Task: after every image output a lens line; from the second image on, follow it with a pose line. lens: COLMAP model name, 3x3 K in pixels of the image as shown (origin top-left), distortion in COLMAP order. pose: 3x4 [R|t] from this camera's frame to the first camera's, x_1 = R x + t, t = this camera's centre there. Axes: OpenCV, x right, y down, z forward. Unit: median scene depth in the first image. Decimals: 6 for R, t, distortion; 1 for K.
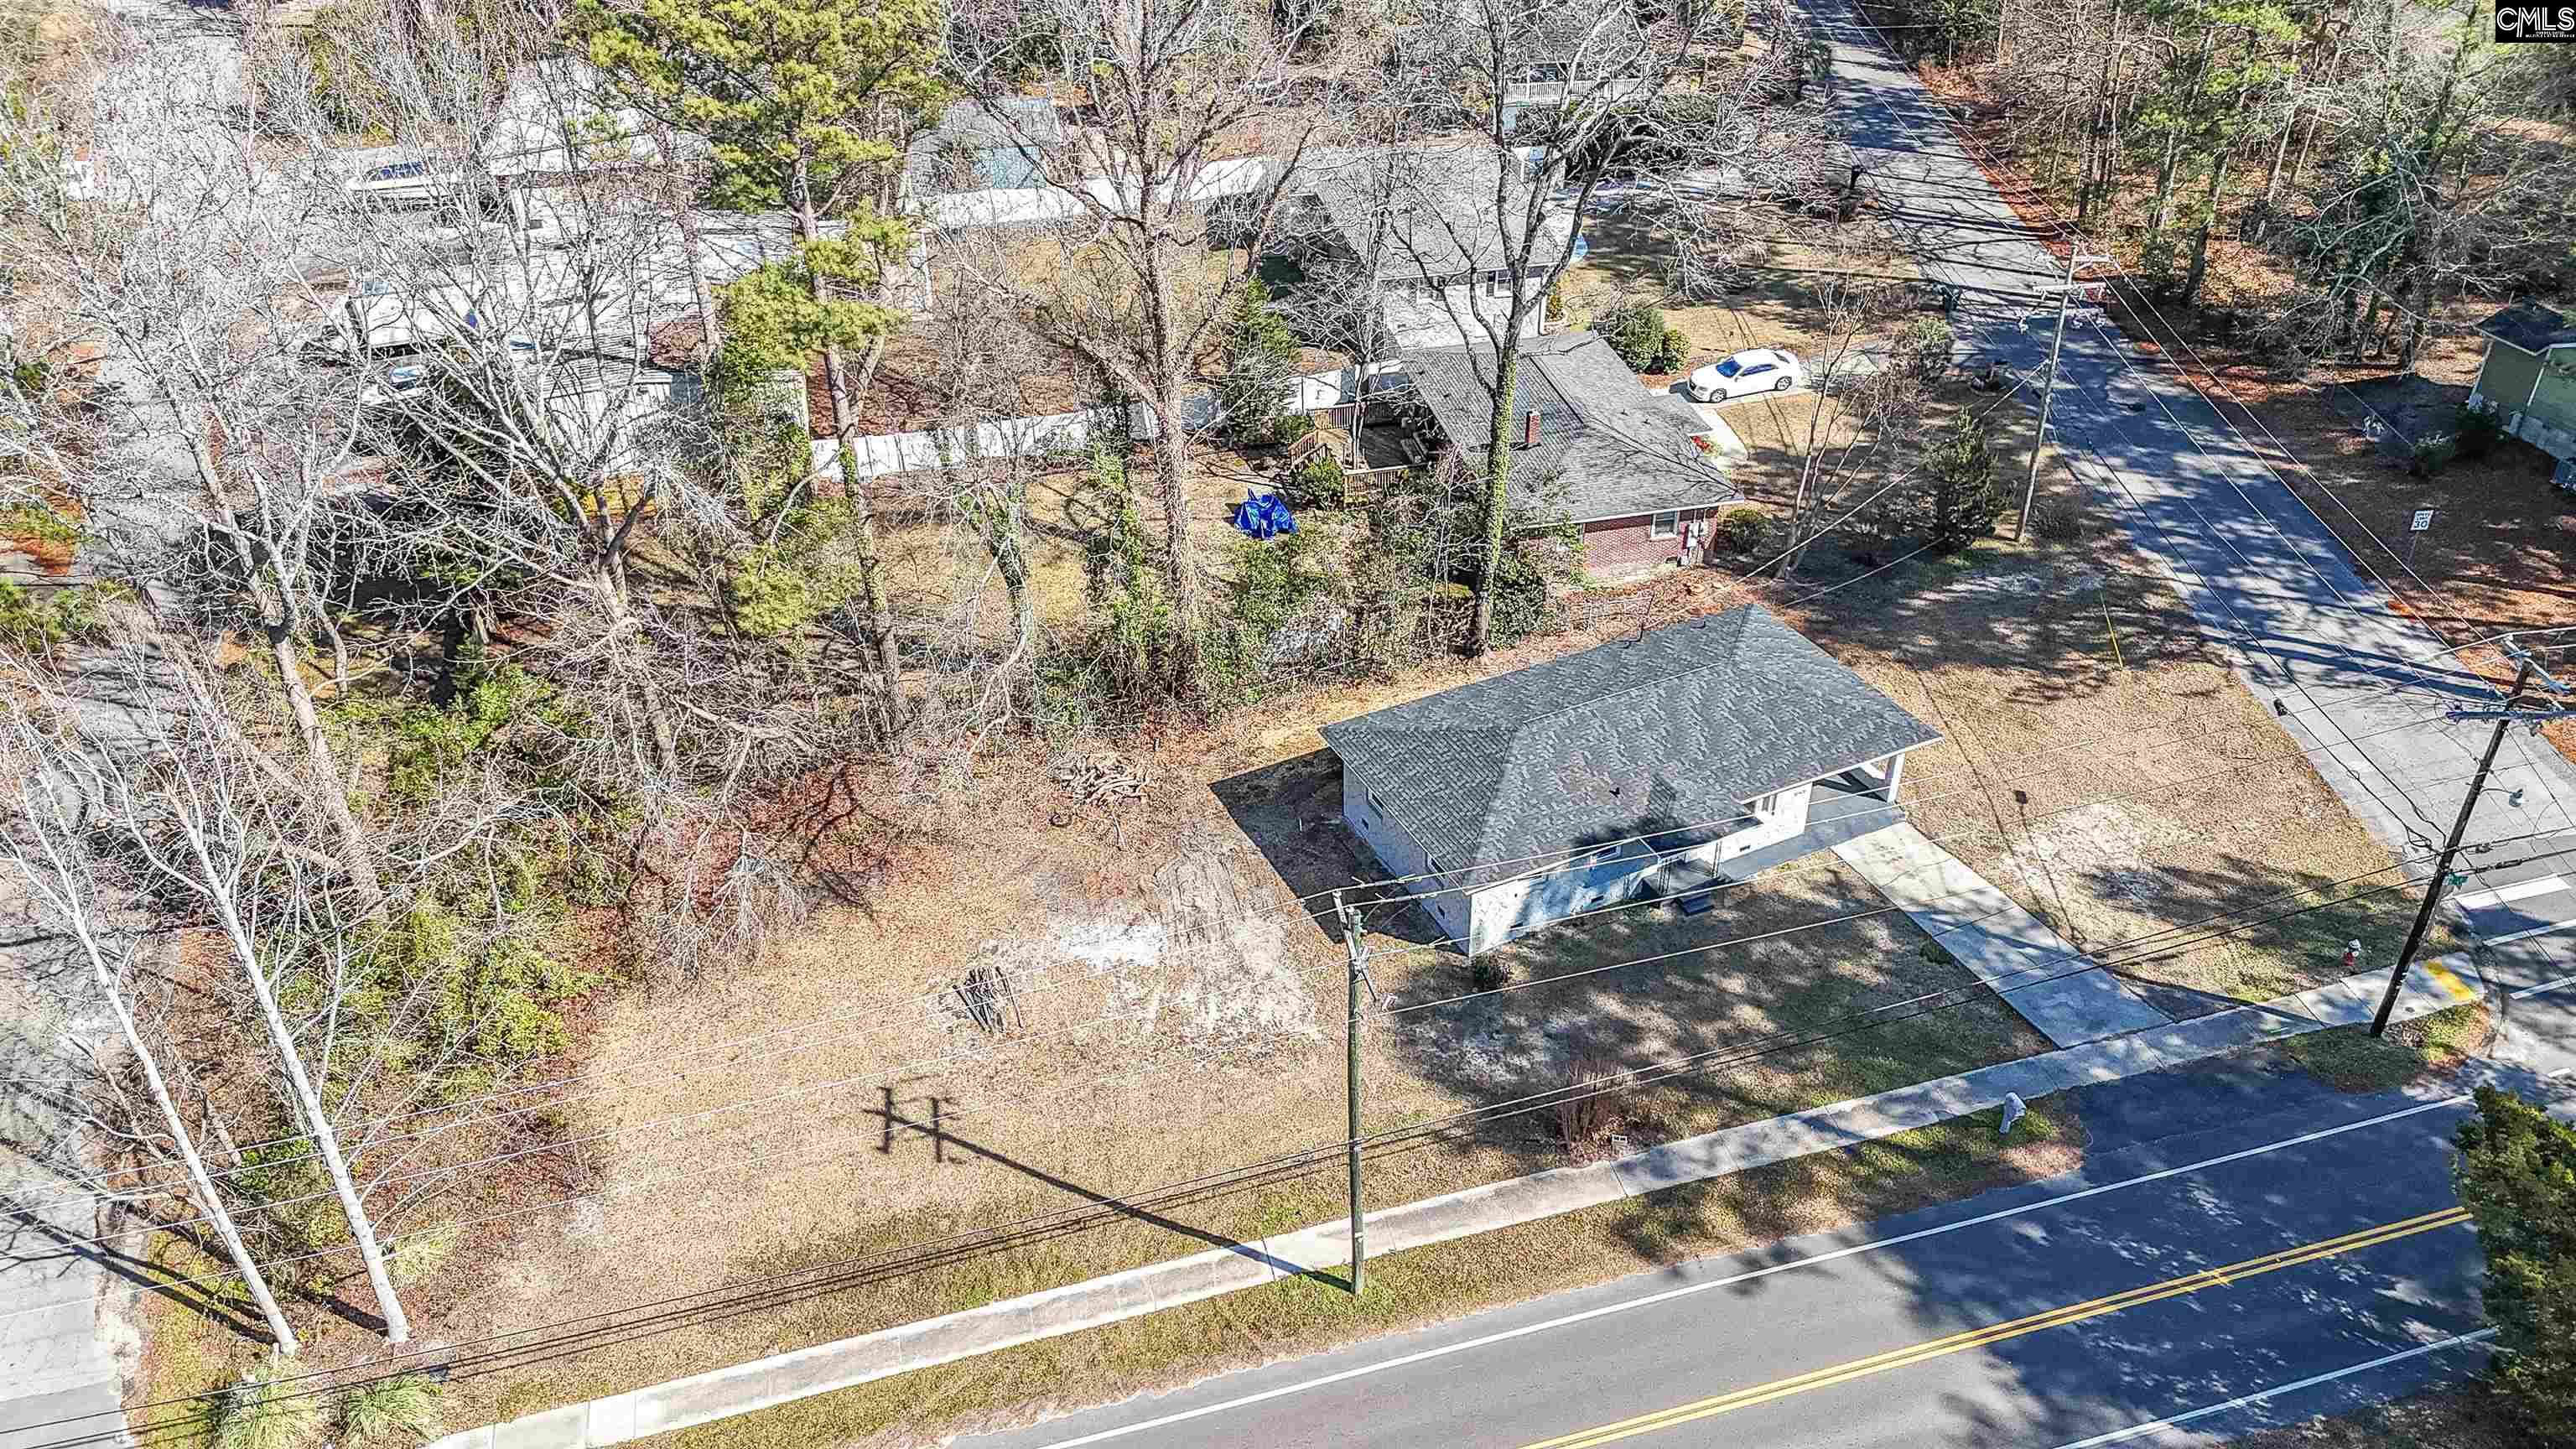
lens RADIAL K [[1883.5, 0, 1288.0], [0, 1883.5, 724.5], [0, 0, 1]] dist [0.086005, -0.091075]
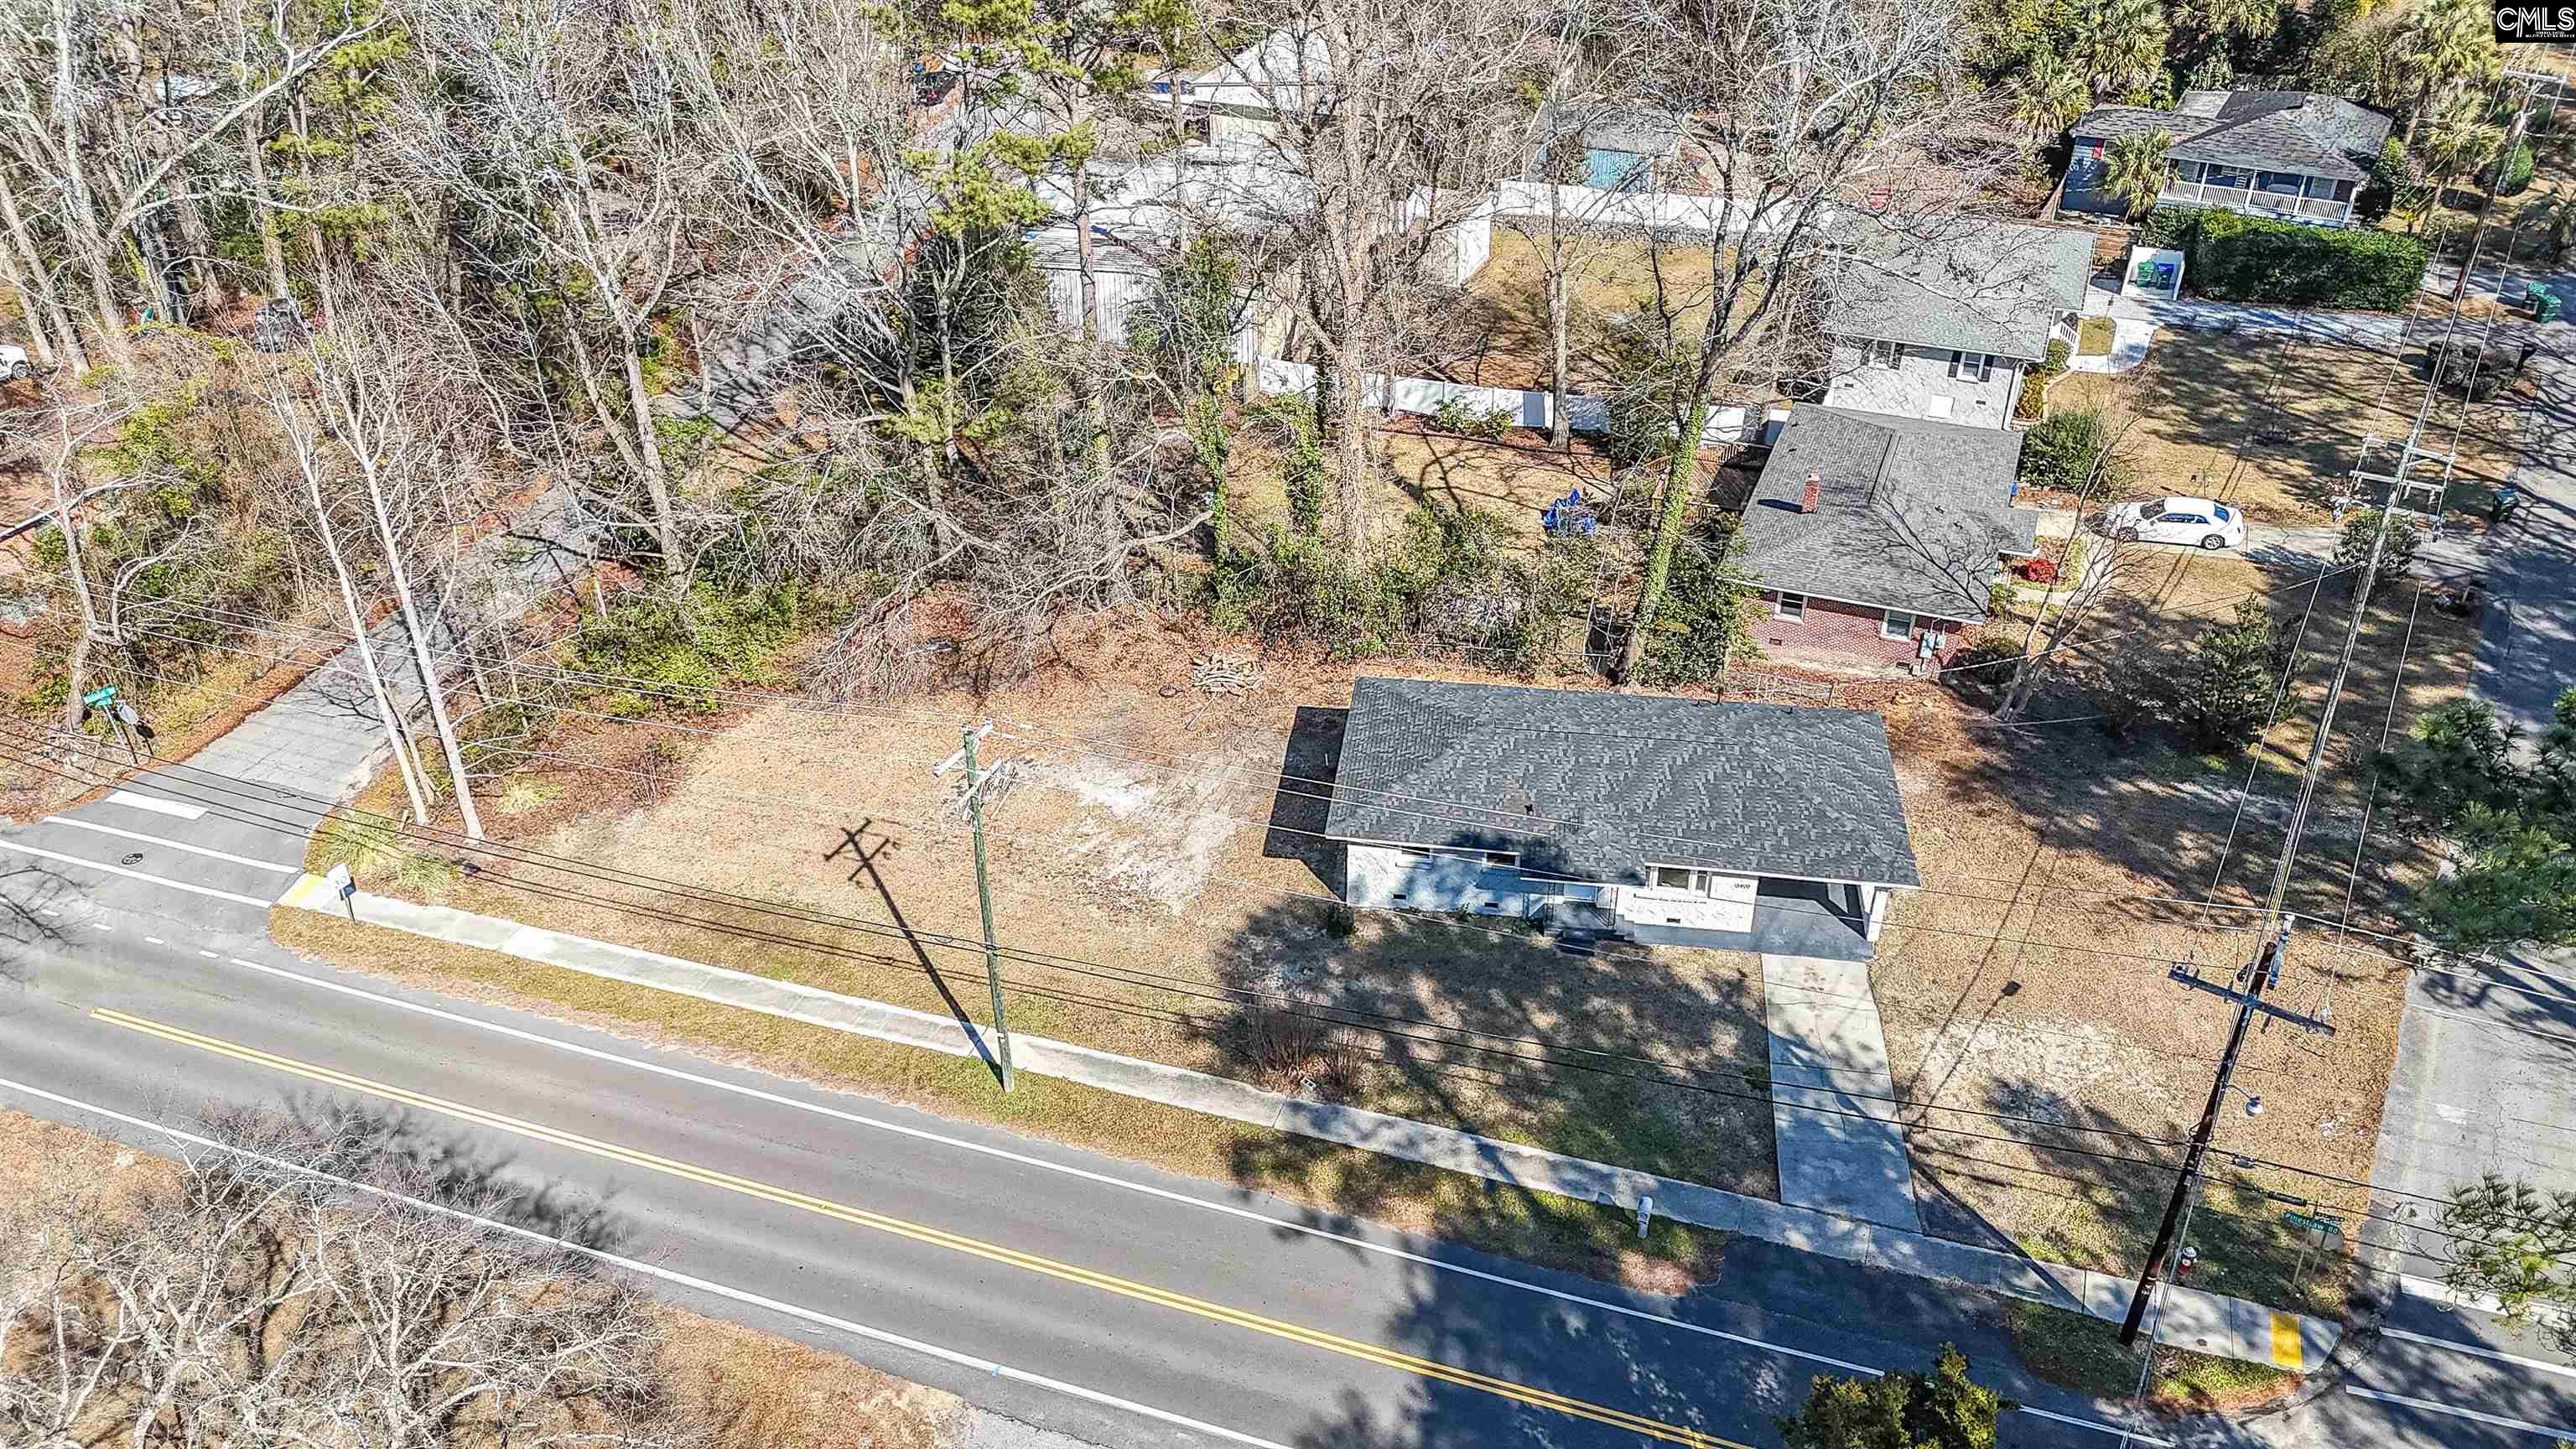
lens RADIAL K [[1883.5, 0, 1288.0], [0, 1883.5, 724.5], [0, 0, 1]] dist [0.086005, -0.091075]
pose [[0.826085, 0.314698, -0.467492, 0.535886], [-0.321901, 0.944405, 0.066921, -0.032762], [0.462561, 0.095204, 0.881461, 0.045548]]
